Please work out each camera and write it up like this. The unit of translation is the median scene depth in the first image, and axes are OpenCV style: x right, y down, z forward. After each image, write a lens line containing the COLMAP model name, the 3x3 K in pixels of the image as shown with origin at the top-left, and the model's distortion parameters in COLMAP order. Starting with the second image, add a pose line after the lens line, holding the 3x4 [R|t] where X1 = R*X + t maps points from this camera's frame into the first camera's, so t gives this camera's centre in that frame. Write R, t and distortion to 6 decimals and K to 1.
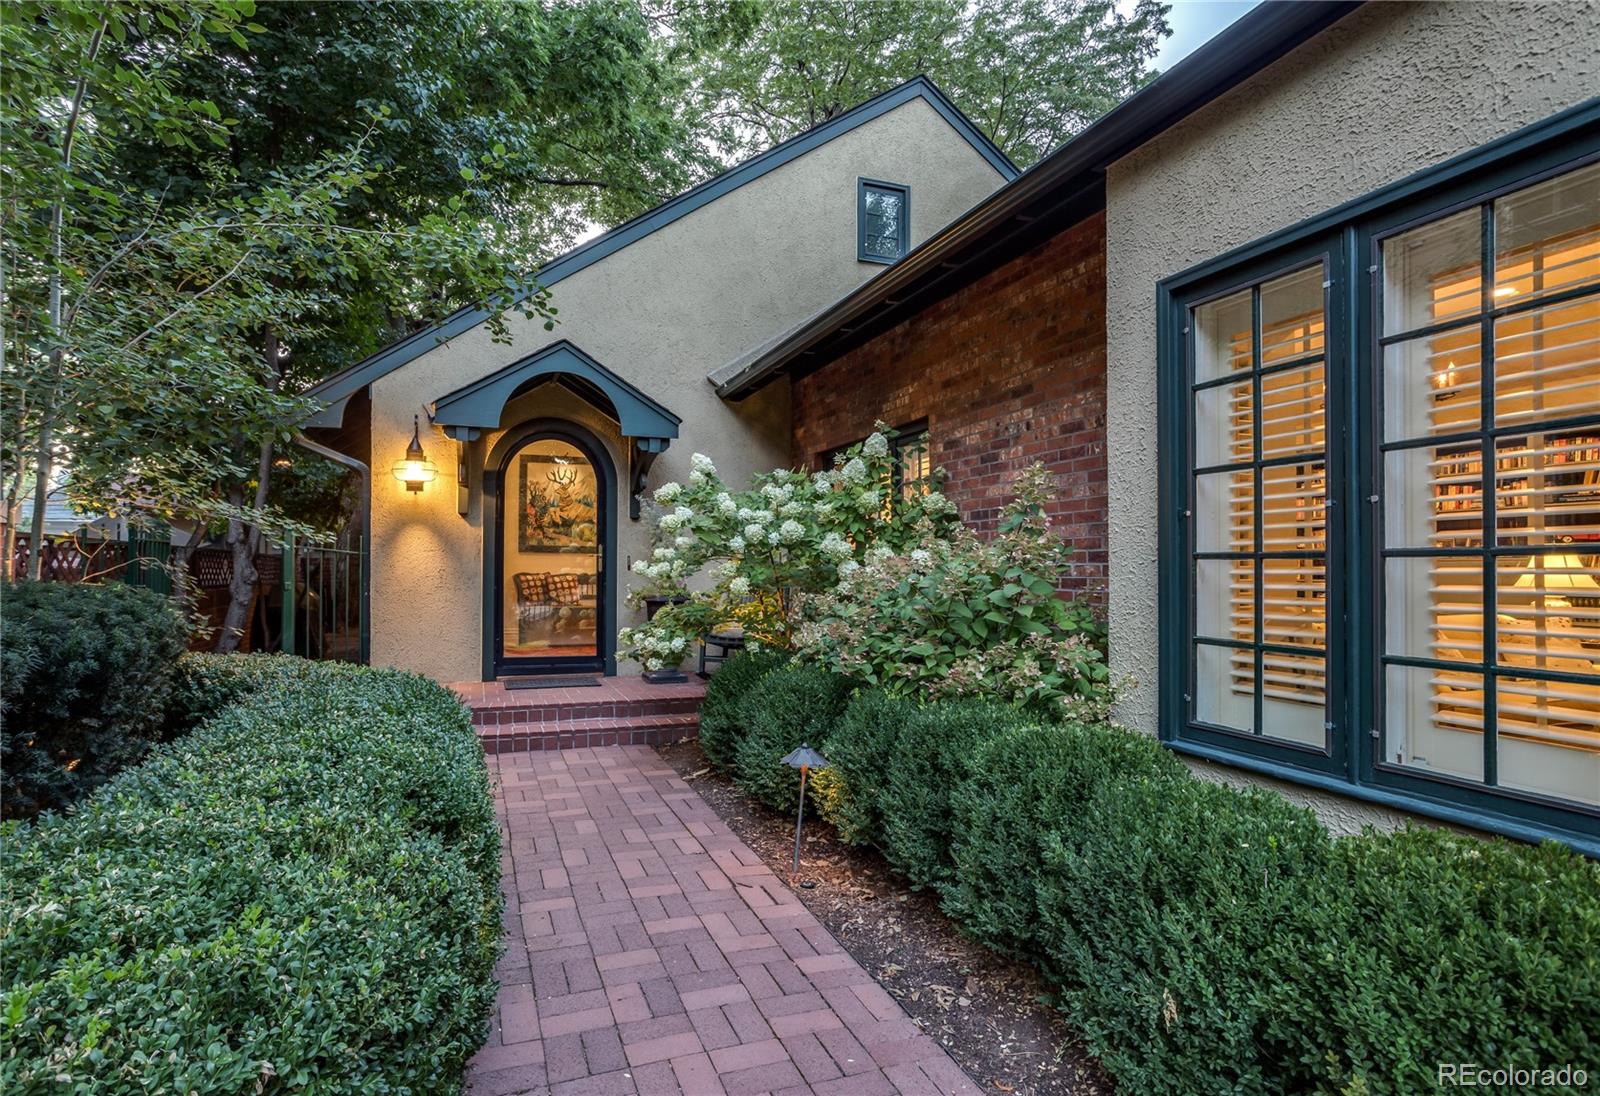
lens RADIAL K [[828.9, 0, 795.8], [0, 828.9, 551.5], [0, 0, 1]] dist [-0.006295, -0.000189]
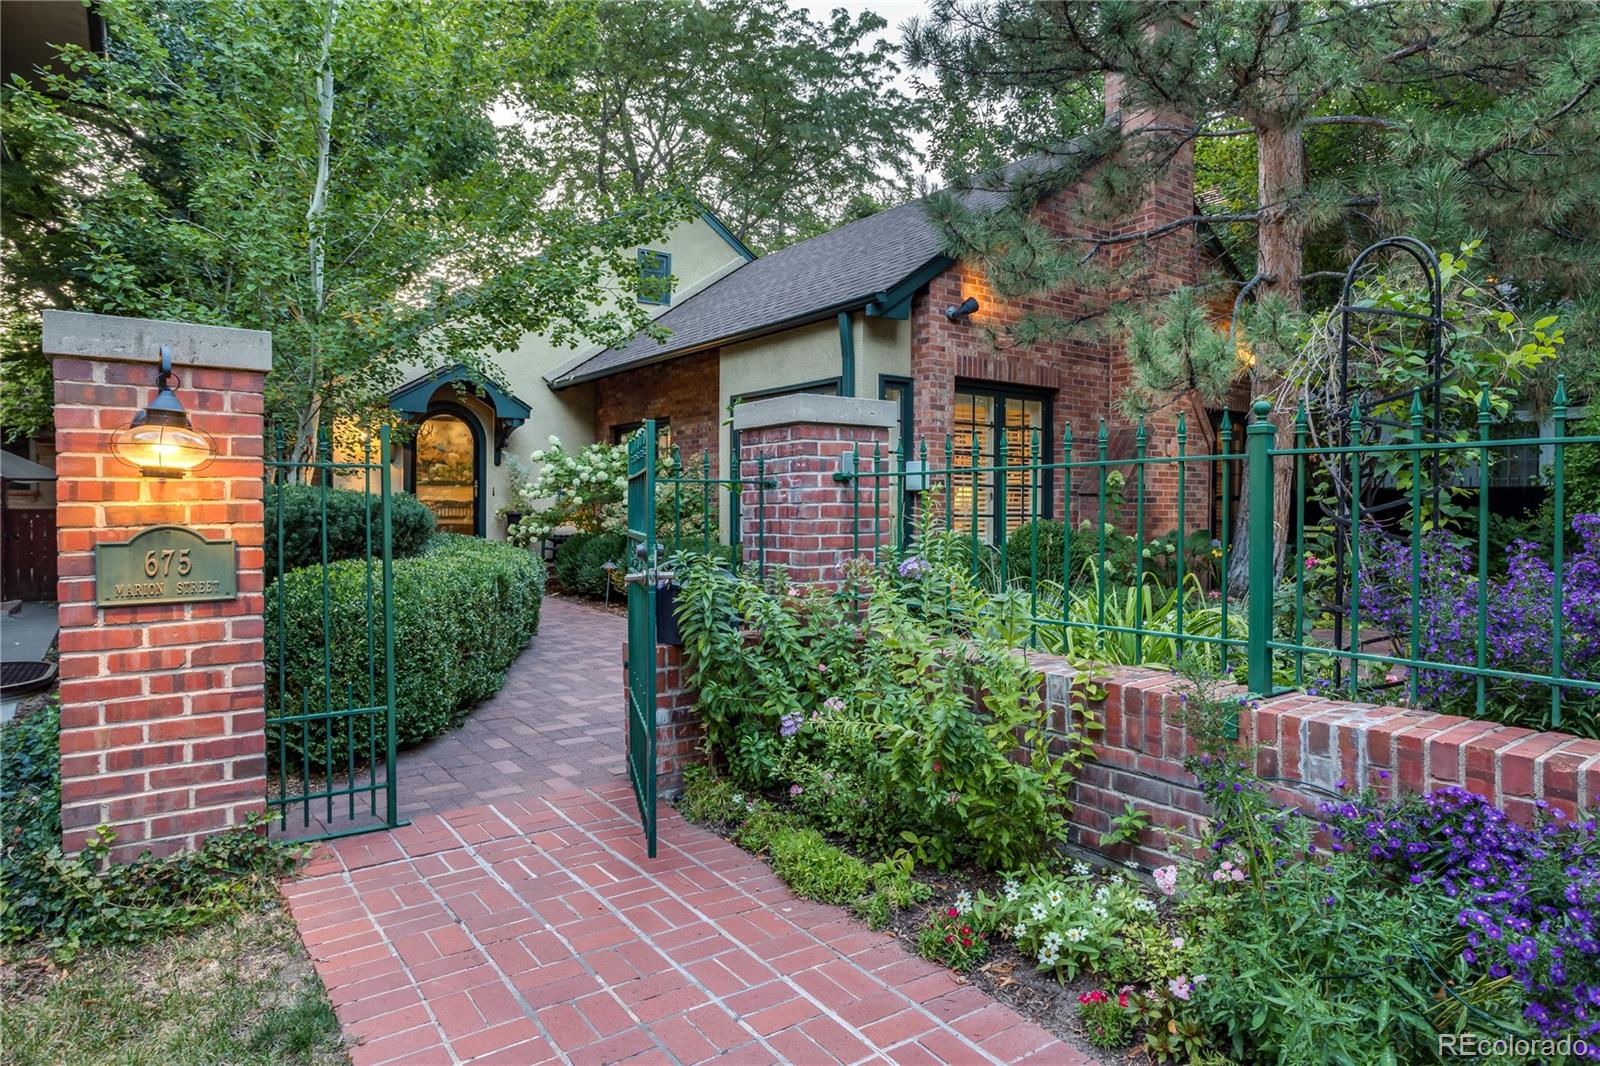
lens RADIAL K [[1010.5, 0, 840.6], [0, 1010.5, 499.0], [0, 0, 1]] dist [-0.054390, 0.038444]
pose [[0.968292, -0.003451, 0.249799, -0.057238], [-0.000488, 0.999877, 0.015704, -0.005399], [-0.249822, -0.015328, 0.968170, -1.709297]]
